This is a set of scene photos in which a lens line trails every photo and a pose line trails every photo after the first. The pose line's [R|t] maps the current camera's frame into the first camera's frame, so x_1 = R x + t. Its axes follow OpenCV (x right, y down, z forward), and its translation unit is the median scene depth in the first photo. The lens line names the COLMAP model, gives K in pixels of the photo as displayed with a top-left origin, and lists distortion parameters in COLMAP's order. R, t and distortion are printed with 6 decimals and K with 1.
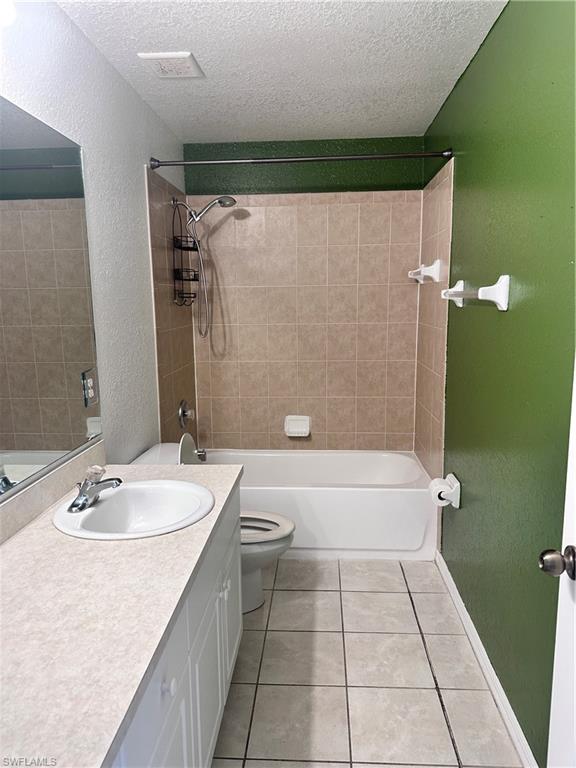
lens RADIAL K [[531.5, 0, 287.1], [0, 531.5, 395.0], [0, 0, 1]] dist [0.049270, -0.069052]
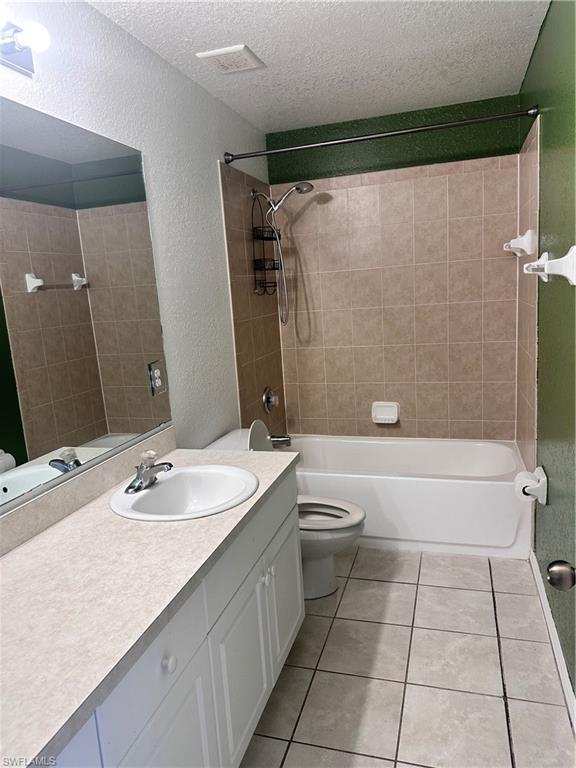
lens RADIAL K [[531.5, 0, 279.8], [0, 531.5, 391.2], [0, 0, 1]] dist [0.049270, -0.069052]
pose [[0.970744, -0.005823, -0.240045, 0.098960], [0.011507, 0.999685, 0.022284, -0.005923], [0.239839, -0.024394, 0.970506, 0.014470]]
